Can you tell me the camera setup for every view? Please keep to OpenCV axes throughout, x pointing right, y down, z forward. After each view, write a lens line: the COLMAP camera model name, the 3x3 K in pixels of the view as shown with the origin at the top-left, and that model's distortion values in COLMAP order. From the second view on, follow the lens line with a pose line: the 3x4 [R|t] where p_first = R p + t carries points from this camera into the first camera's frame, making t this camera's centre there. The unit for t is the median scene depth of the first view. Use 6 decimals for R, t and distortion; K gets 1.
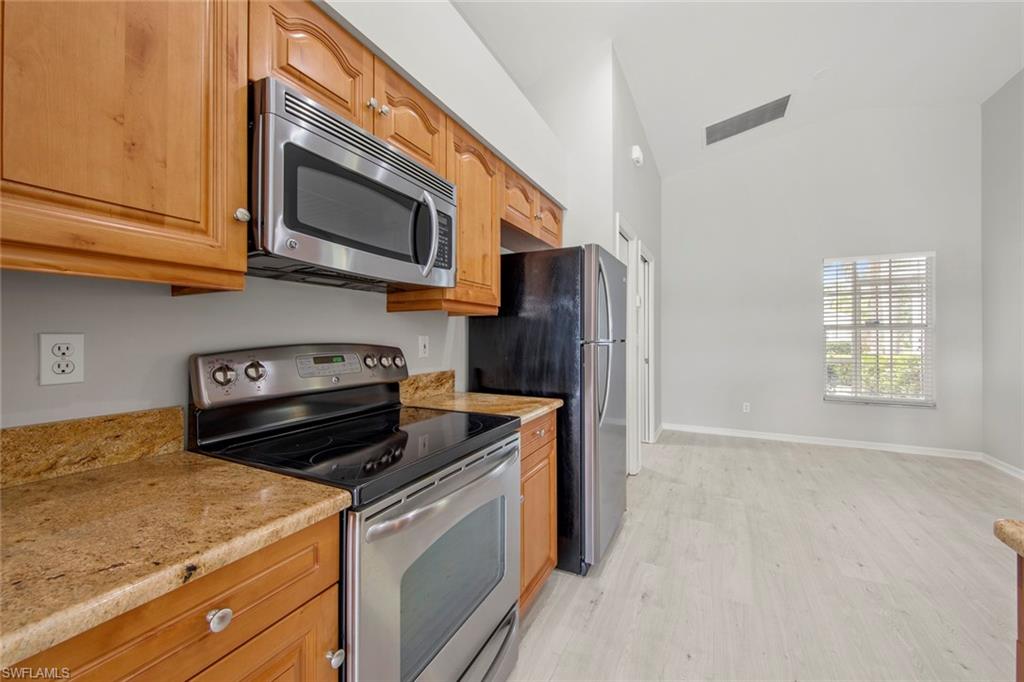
lens RADIAL K [[394.8, 0, 513.4], [0, 394.8, 336.4], [0, 0, 1]] dist [0.002874, 0.000117]
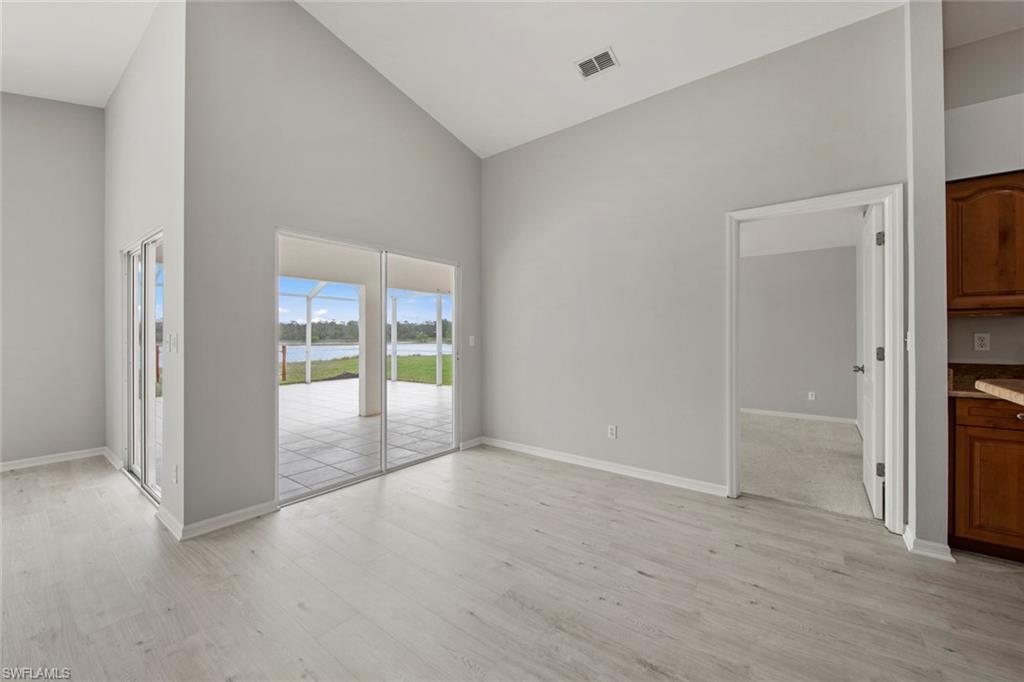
lens RADIAL K [[402.7, 0, 511.3], [0, 402.7, 335.7], [0, 0, 1]] dist [-0.007811, -0.000090]
pose [[-0.189661, 0.003216, -0.981844, 2.446853], [0.003916, 0.999989, 0.002520, -0.010568], [0.981842, -0.003367, -0.189672, -1.880597]]
